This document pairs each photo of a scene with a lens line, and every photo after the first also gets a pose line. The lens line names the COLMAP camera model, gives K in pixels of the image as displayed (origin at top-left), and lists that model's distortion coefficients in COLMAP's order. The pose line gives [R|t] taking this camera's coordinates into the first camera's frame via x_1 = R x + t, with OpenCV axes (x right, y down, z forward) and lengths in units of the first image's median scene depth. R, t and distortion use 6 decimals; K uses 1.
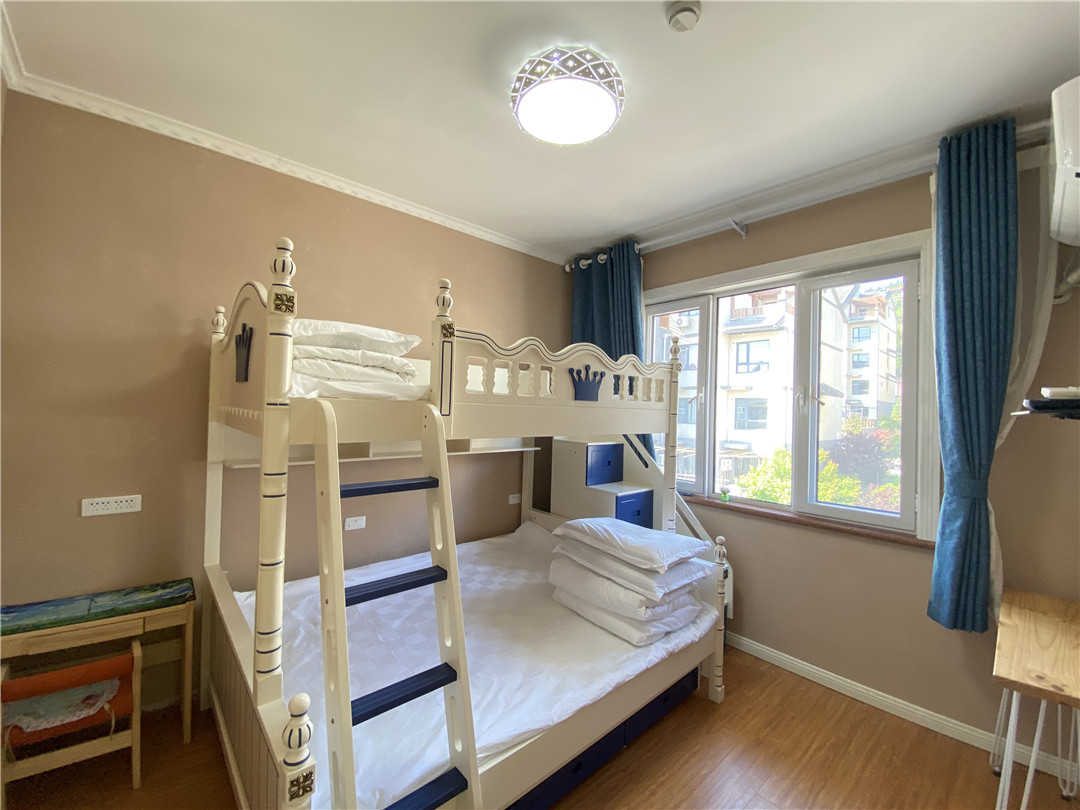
lens RADIAL K [[446.5, 0, 540.0], [0, 446.5, 405.0], [0, 0, 1]] dist [0.050531, -0.031613]
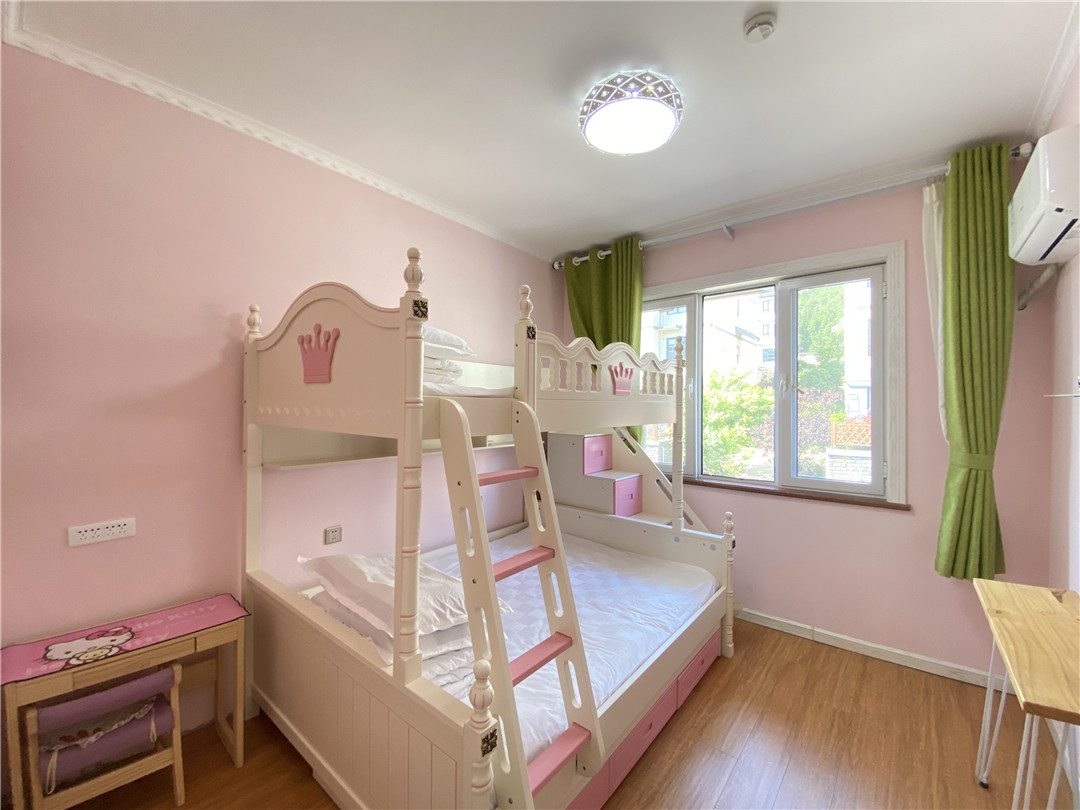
lens RADIAL K [[449.4, 0, 542.4], [0, 449.4, 410.0], [0, 0, 1]] dist [0.087713, -0.059424]
pose [[0.989238, -0.026223, 0.143945, -0.218791], [0.022811, 0.999420, 0.025303, -0.003599], [-0.144525, -0.021747, 0.989262, -0.053173]]
